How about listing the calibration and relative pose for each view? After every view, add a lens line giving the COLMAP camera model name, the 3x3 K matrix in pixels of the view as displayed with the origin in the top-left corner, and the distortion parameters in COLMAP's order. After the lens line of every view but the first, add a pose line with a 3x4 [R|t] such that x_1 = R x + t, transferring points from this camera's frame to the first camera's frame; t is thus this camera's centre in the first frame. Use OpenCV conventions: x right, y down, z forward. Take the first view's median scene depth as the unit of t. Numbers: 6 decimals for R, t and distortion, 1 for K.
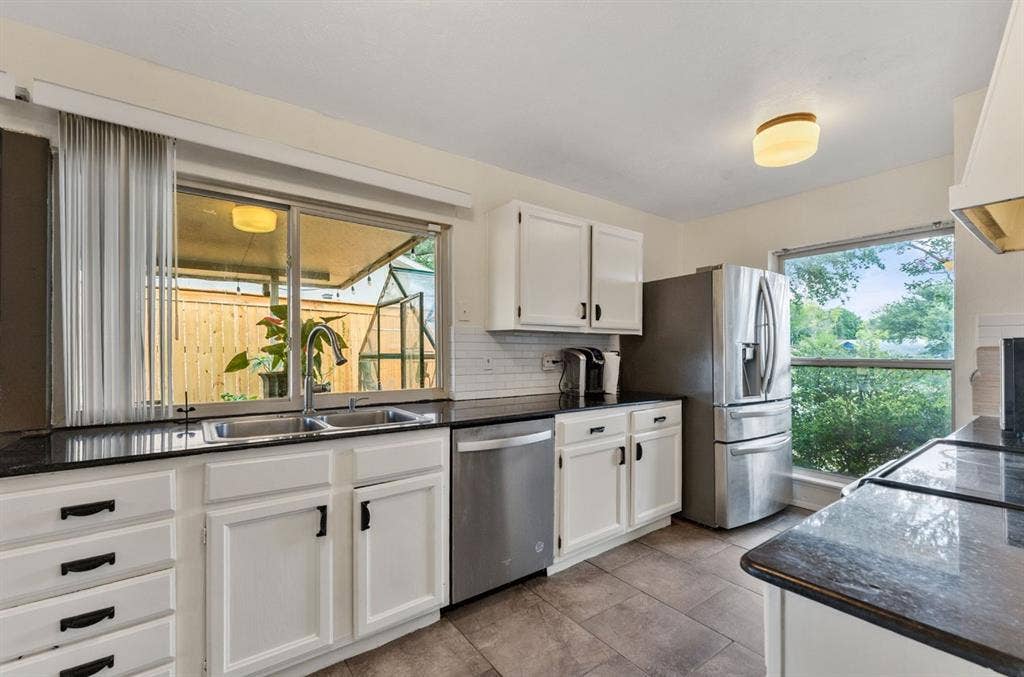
lens RADIAL K [[408.9, 0, 512.0], [0, 408.9, 338.5], [0, 0, 1]] dist [-0.038138, -0.000102]
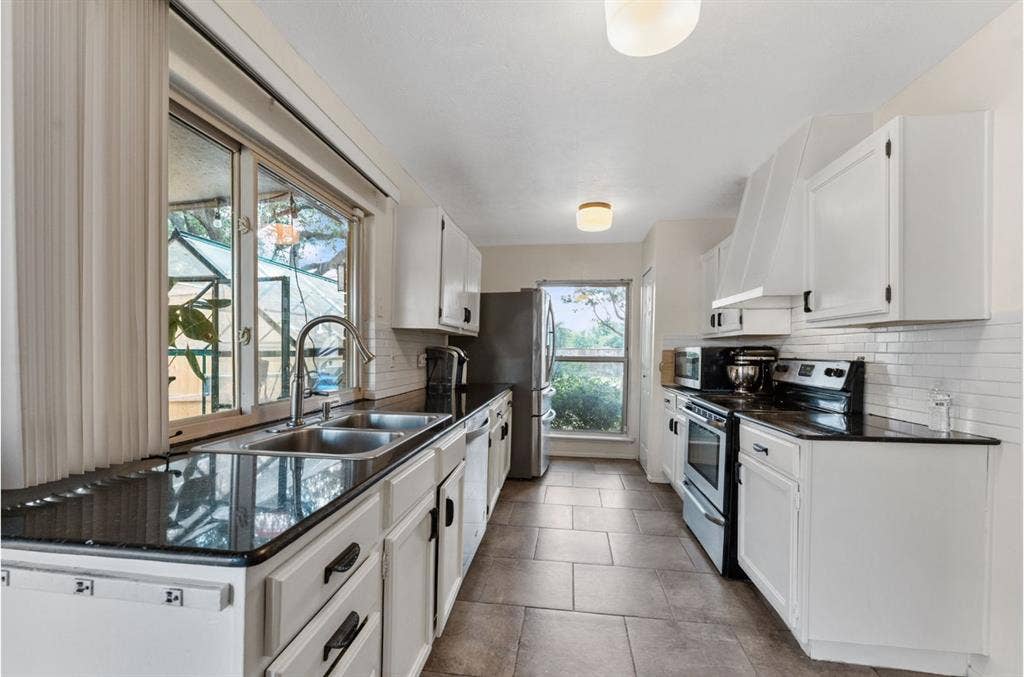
lens RADIAL K [[416.0, 0, 513.1], [0, 416.0, 349.4], [0, 0, 1]] dist [-0.000244, 0.000069]
pose [[0.675016, 0.011420, 0.737715, -0.636345], [-0.035869, 0.999206, 0.017352, 0.005253], [-0.736931, -0.038174, 0.674889, 0.102445]]
